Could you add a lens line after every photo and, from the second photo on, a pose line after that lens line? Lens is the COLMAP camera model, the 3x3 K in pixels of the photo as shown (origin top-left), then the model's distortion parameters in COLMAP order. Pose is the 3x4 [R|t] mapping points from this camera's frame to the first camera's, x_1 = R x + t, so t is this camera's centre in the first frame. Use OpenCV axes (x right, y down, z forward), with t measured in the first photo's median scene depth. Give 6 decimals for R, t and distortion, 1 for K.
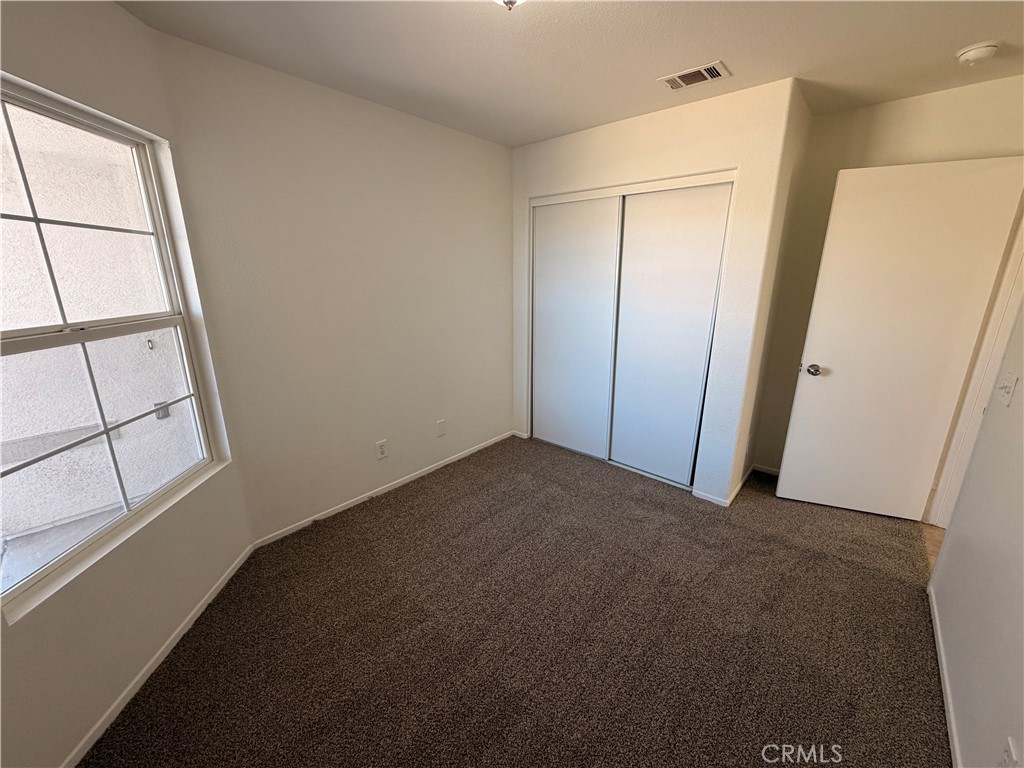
lens RADIAL K [[408.9, 0, 515.2], [0, 408.9, 386.0], [0, 0, 1]] dist [-0.002319, -0.000384]
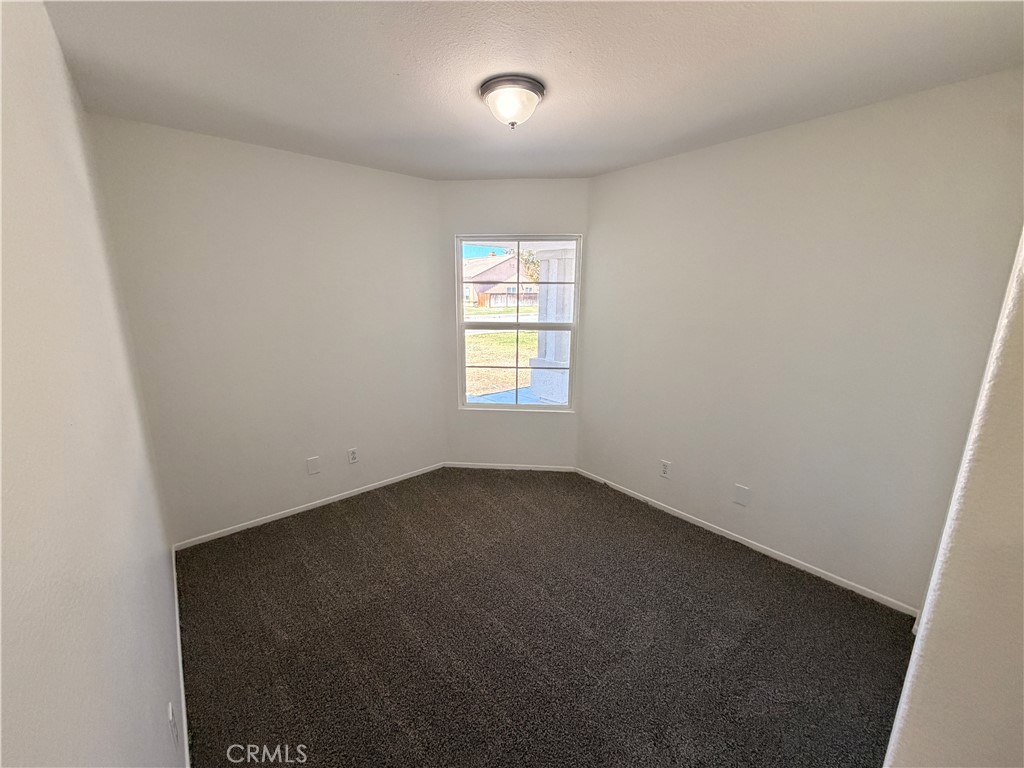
lens RADIAL K [[408.9, 0, 515.2], [0, 408.9, 386.0], [0, 0, 1]] dist [-0.002319, -0.000384]
pose [[-0.148539, 0.217168, -0.964766, 0.800762], [-0.269712, 0.929706, 0.250802, -0.233973], [0.951415, 0.297463, -0.079525, 0.728070]]
